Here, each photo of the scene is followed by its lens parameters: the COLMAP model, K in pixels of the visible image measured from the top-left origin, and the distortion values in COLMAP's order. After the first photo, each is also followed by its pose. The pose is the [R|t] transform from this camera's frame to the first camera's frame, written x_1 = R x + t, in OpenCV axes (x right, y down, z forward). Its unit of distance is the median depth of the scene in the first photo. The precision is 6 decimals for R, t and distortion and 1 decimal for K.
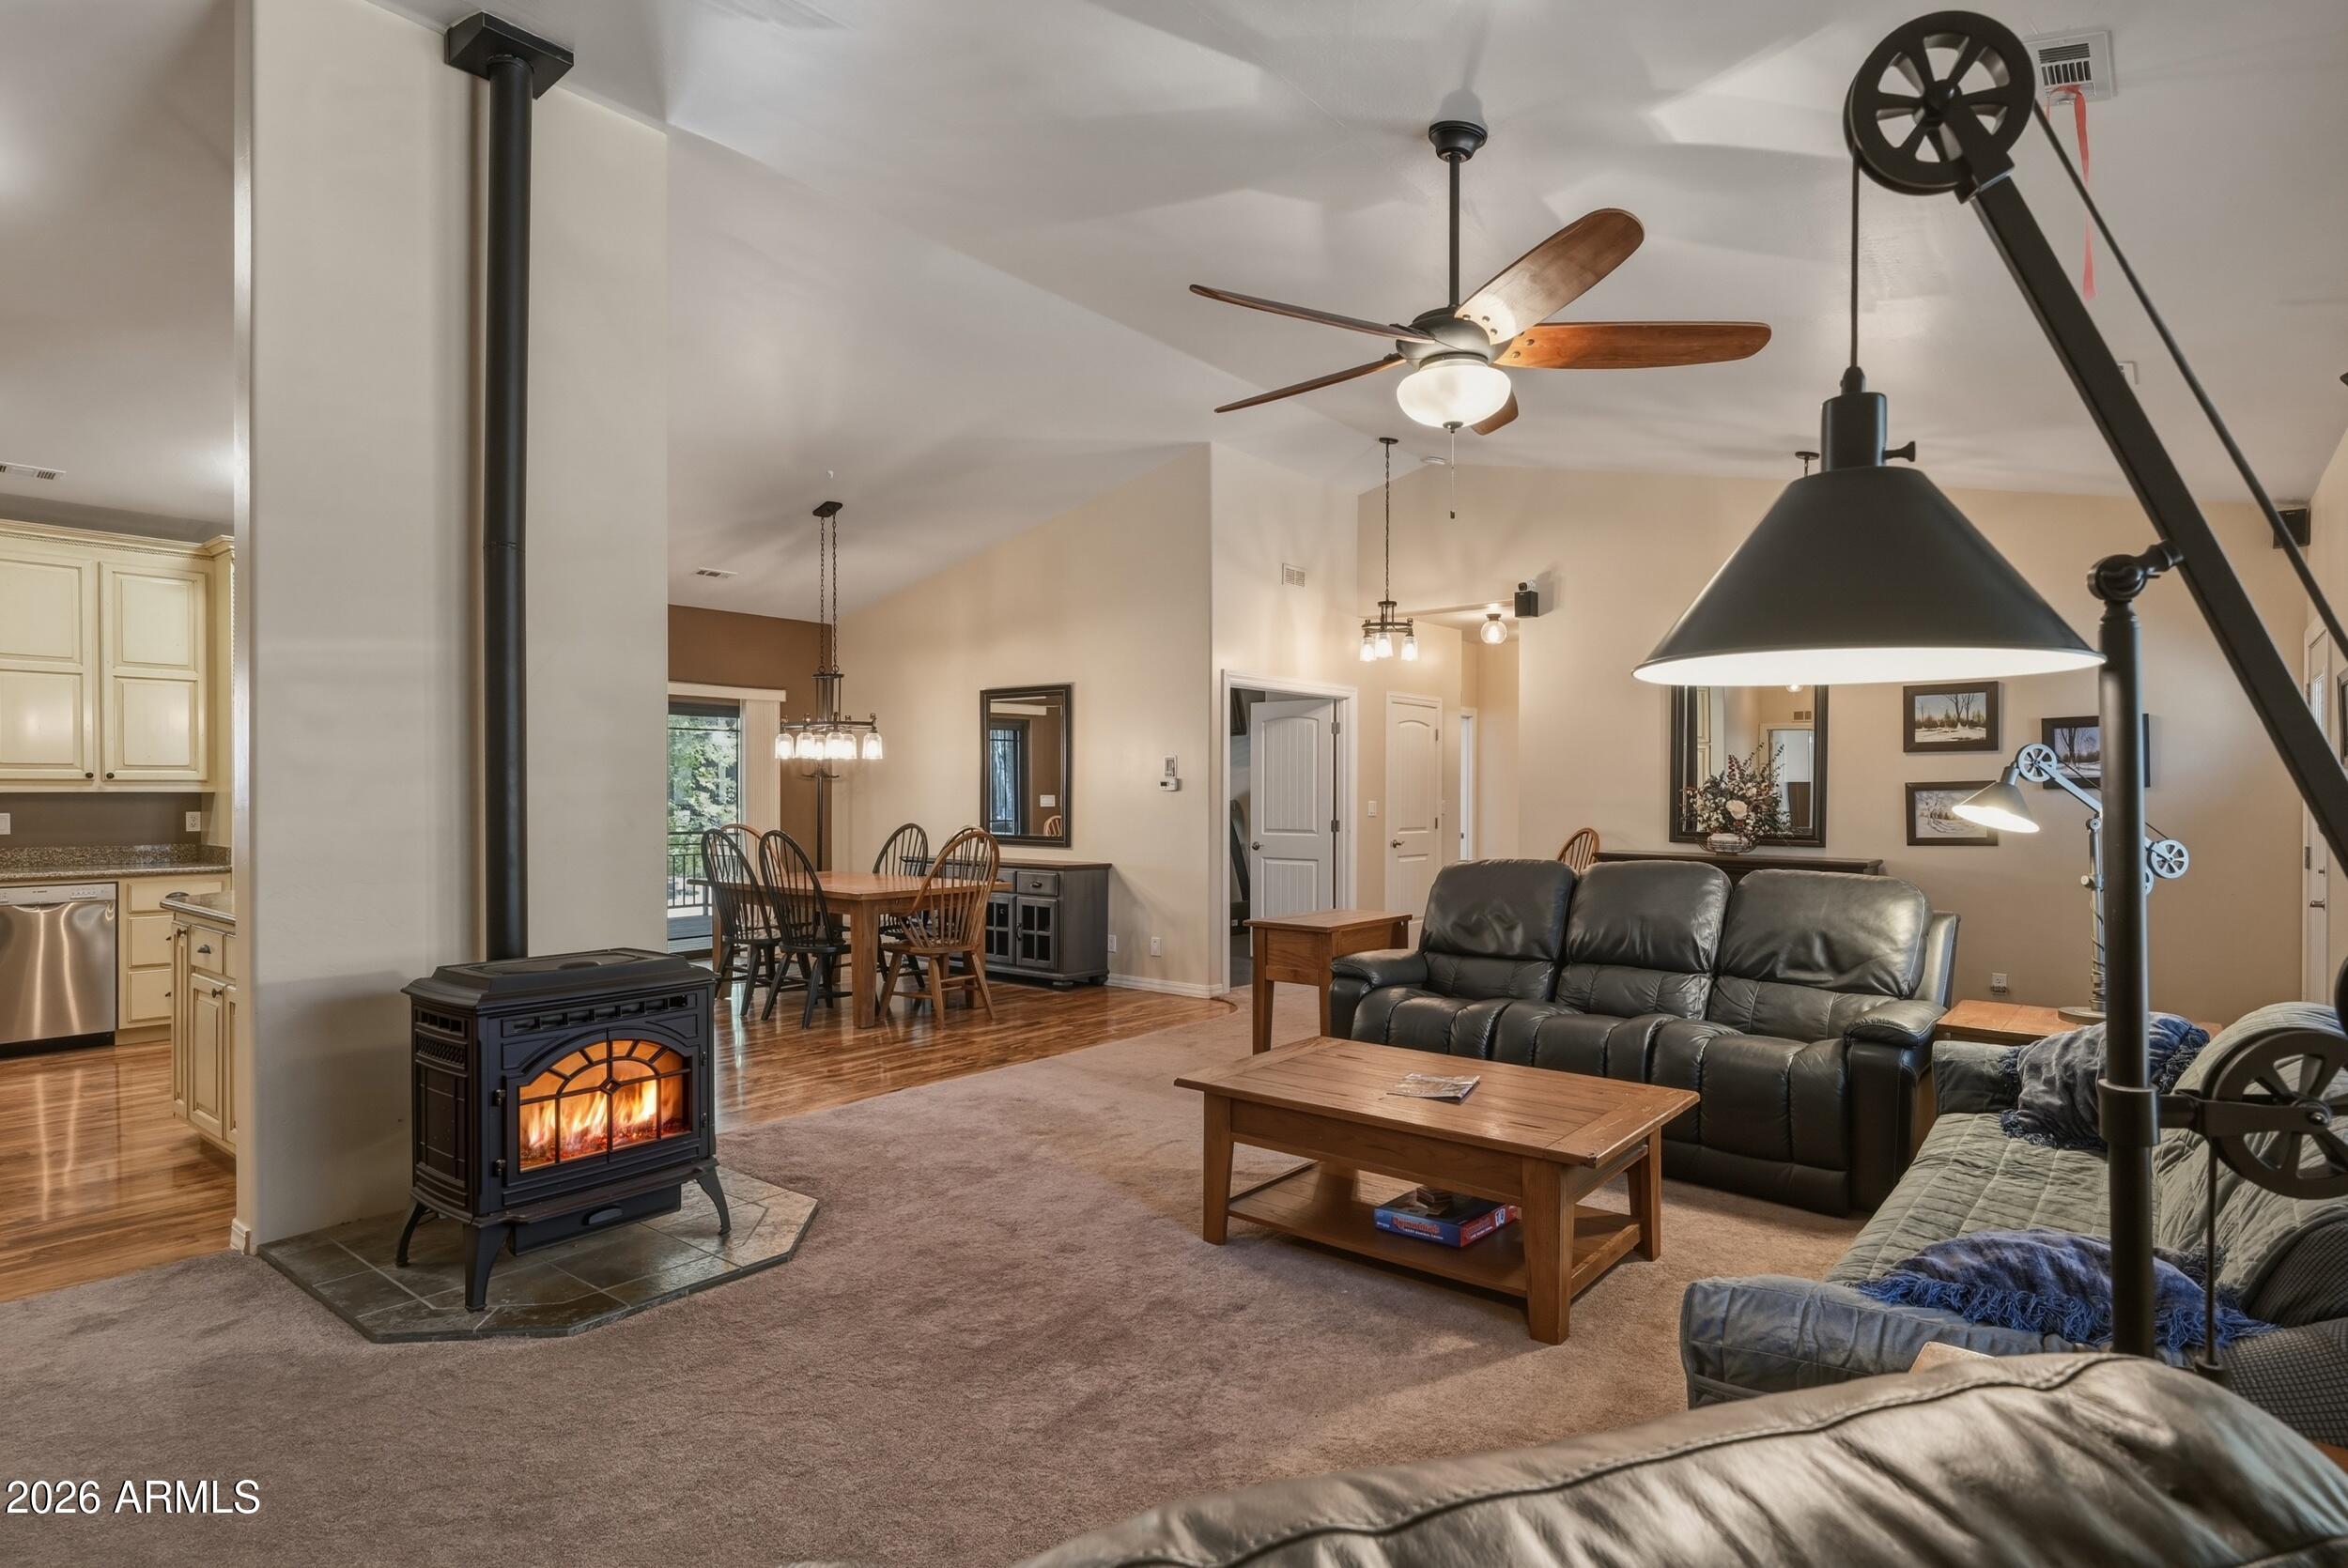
lens RADIAL K [[1226.6, 0, 1170.5], [0, 1226.6, 794.8], [0, 0, 1]] dist [-0.002865, -0.000538]
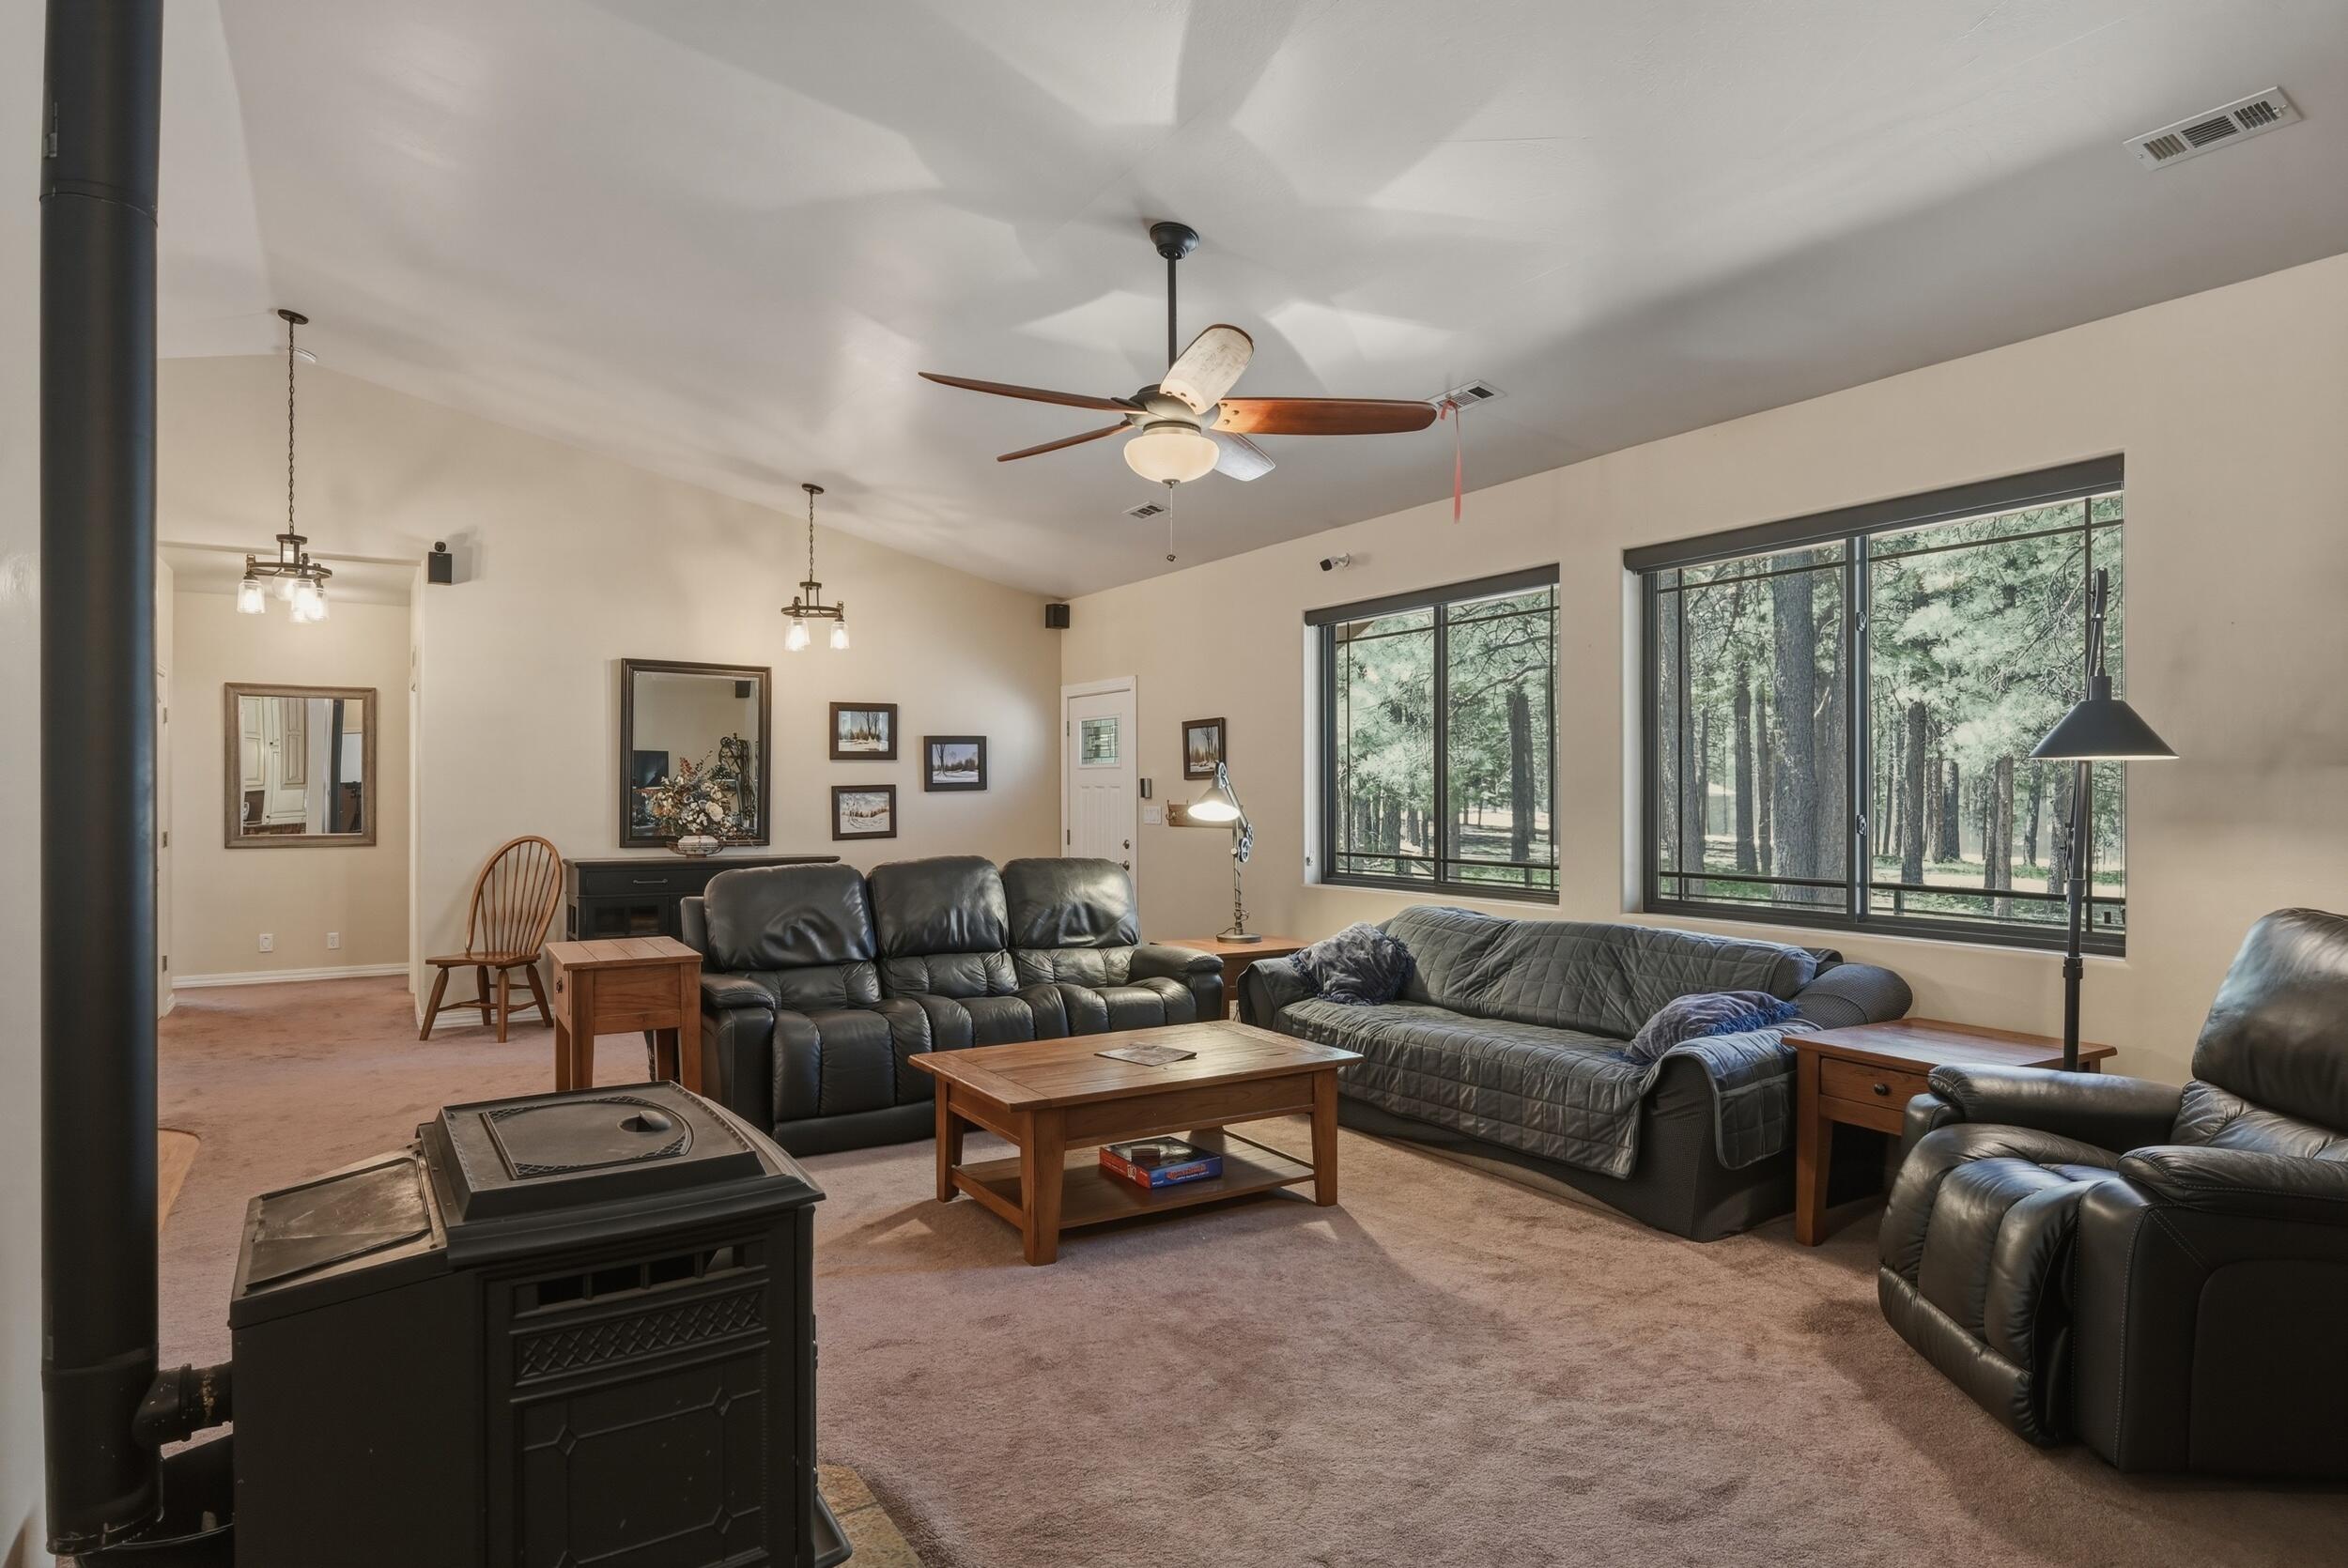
lens RADIAL K [[1324.2, 0, 1177.7], [0, 1324.2, 789.4], [0, 0, 1]] dist [-0.003971, 0.000144]
pose [[0.320470, -0.000244, 0.947259, -0.743476], [0.004385, 0.999990, -0.001226, -0.005884], [-0.947248, 0.004546, 0.320468, 0.456652]]
